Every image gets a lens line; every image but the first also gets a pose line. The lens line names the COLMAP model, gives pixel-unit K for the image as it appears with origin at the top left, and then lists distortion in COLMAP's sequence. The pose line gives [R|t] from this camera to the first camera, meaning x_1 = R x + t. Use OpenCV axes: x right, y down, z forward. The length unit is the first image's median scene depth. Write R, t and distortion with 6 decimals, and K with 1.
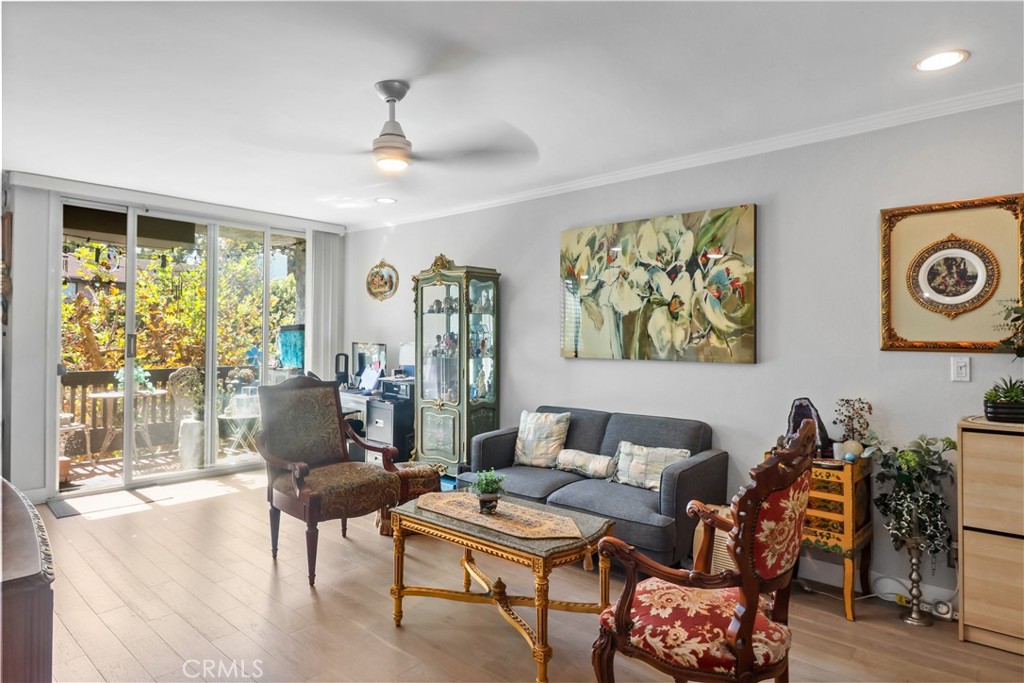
lens RADIAL K [[574.9, 0, 516.3], [0, 574.9, 328.5], [0, 0, 1]] dist [-0.002836, -0.001223]
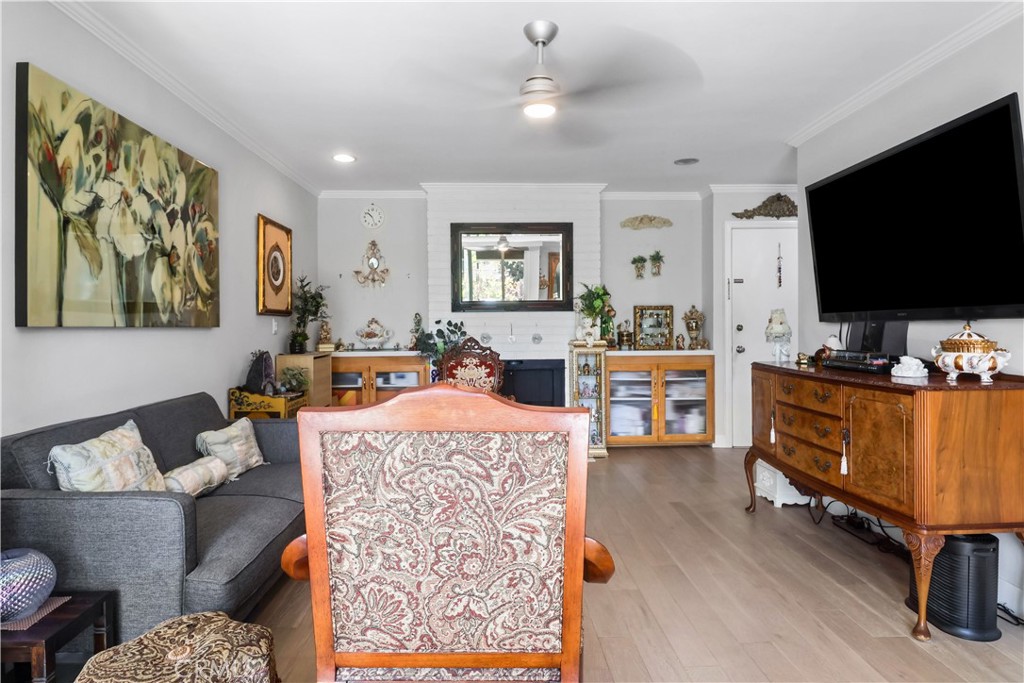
lens RADIAL K [[559.9, 0, 513.0], [0, 559.9, 325.5], [0, 0, 1]] dist [0.002310, -0.011223]
pose [[-0.691201, 0.000613, 0.722663, -0.605455], [-0.007856, 0.999934, -0.008362, 0.055865], [-0.722620, -0.011457, -0.691150, 1.170633]]
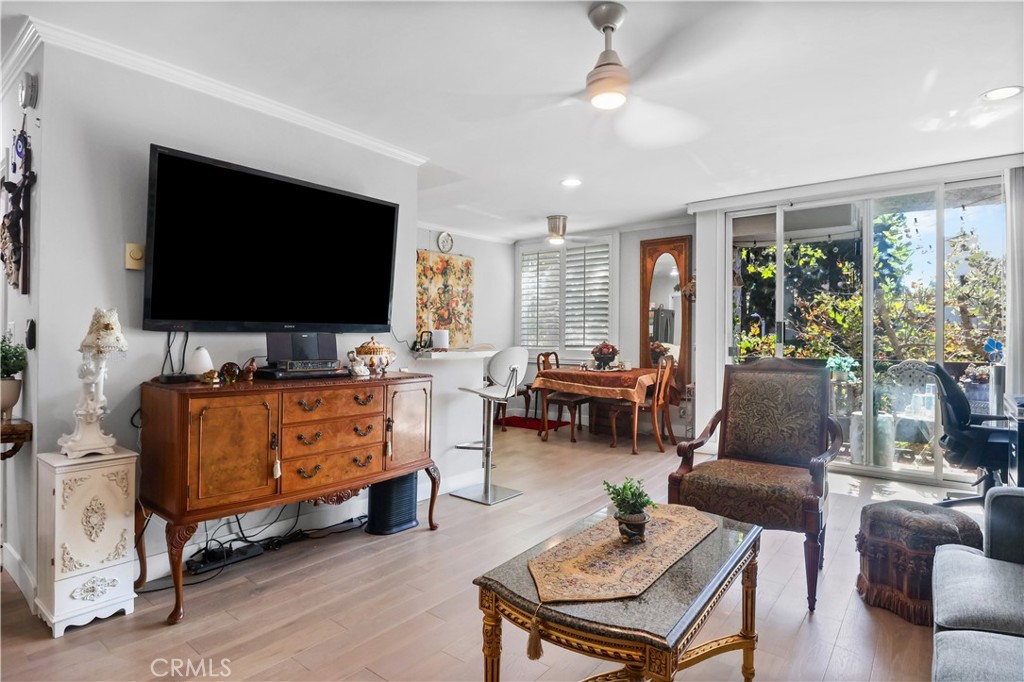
lens RADIAL K [[534.9, 0, 516.6], [0, 534.9, 336.0], [0, 0, 1]] dist [0.001642, -0.011306]
pose [[0.054977, -0.008856, -0.998448, 0.404511], [0.008162, 0.999931, -0.008419, 0.053493], [0.998454, -0.007686, 0.055046, 0.566571]]
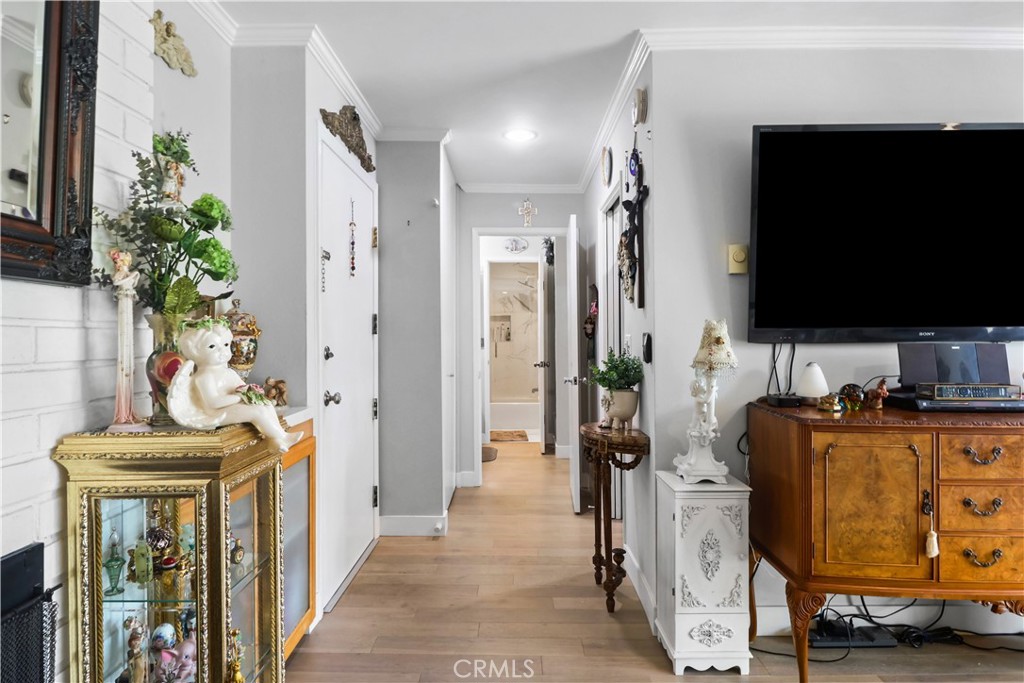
lens RADIAL K [[574.9, 0, 516.3], [0, 574.9, 328.5], [0, 0, 1]] dist [-0.002836, -0.001223]
pose [[-0.752489, -0.009168, -0.658541, 0.315271], [0.010686, 0.999602, -0.026127, 0.035626], [0.658519, -0.026697, -0.752091, 0.443849]]
